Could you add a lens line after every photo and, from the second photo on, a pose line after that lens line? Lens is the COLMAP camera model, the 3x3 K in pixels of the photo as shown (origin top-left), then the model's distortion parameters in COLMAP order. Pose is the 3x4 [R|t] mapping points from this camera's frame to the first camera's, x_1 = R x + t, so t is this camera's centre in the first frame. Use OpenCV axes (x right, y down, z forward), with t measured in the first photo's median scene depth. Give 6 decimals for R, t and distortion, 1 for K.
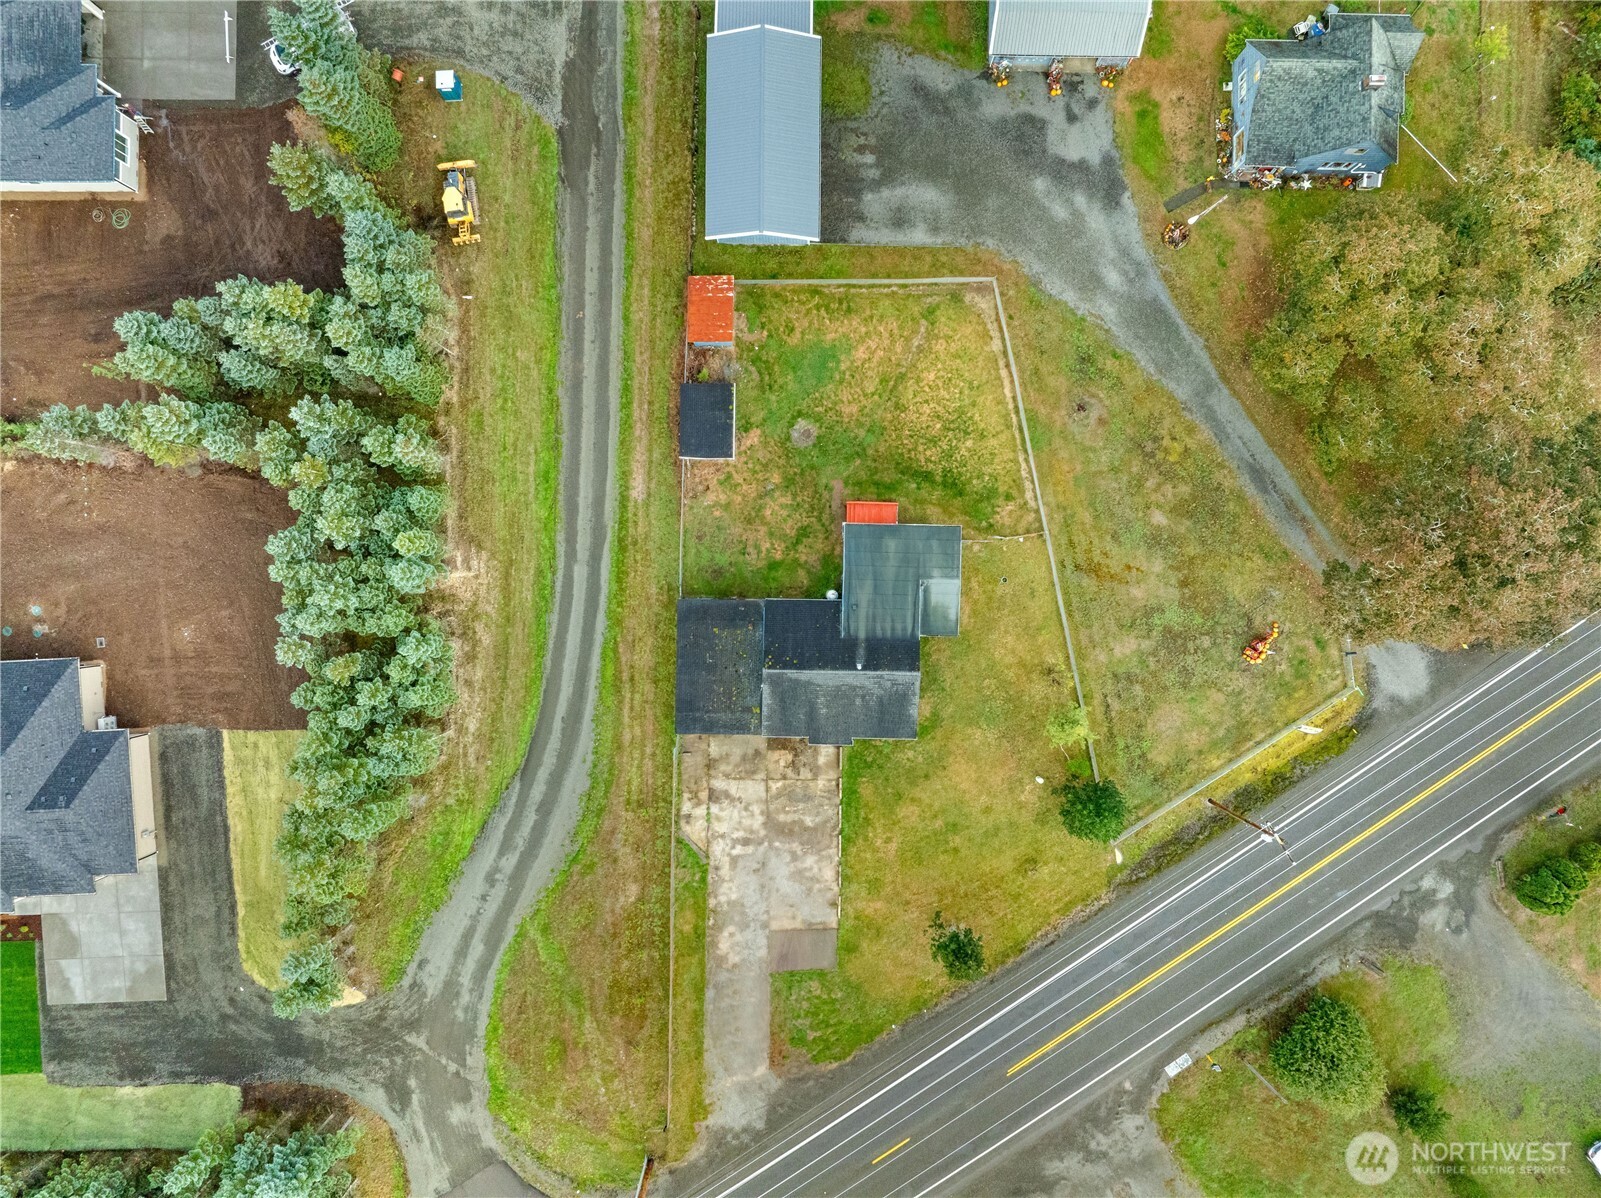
lens RADIAL K [[1125.6, 0, 805.7], [0, 1125.6, 599.1], [0, 0, 1]] dist [-0.033789, -0.003981]
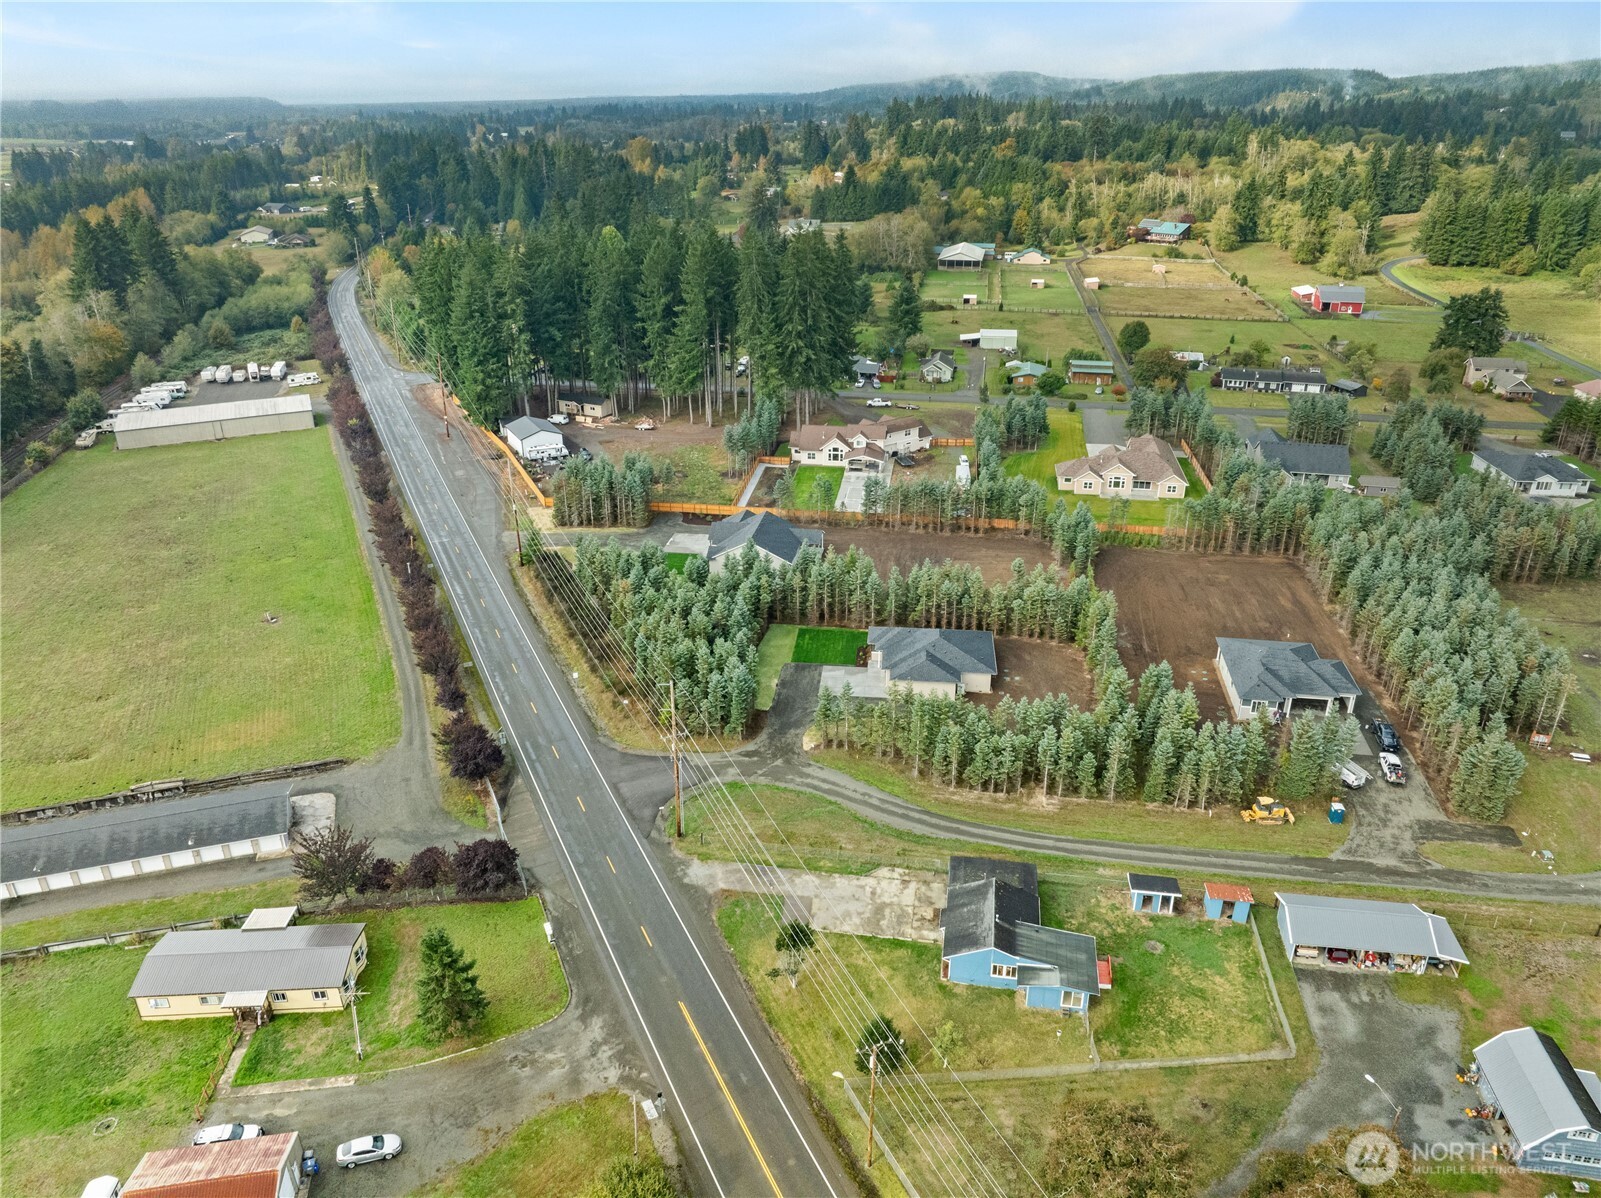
lens RADIAL K [[1125.6, 0, 805.7], [0, 1125.6, 599.1], [0, 0, 1]] dist [-0.033789, -0.003981]
pose [[-0.145259, 0.412160, -0.899458, 1.161114], [-0.989174, -0.079674, 0.123238, 0.151597], [-0.020870, 0.907621, 0.419271, 0.005420]]
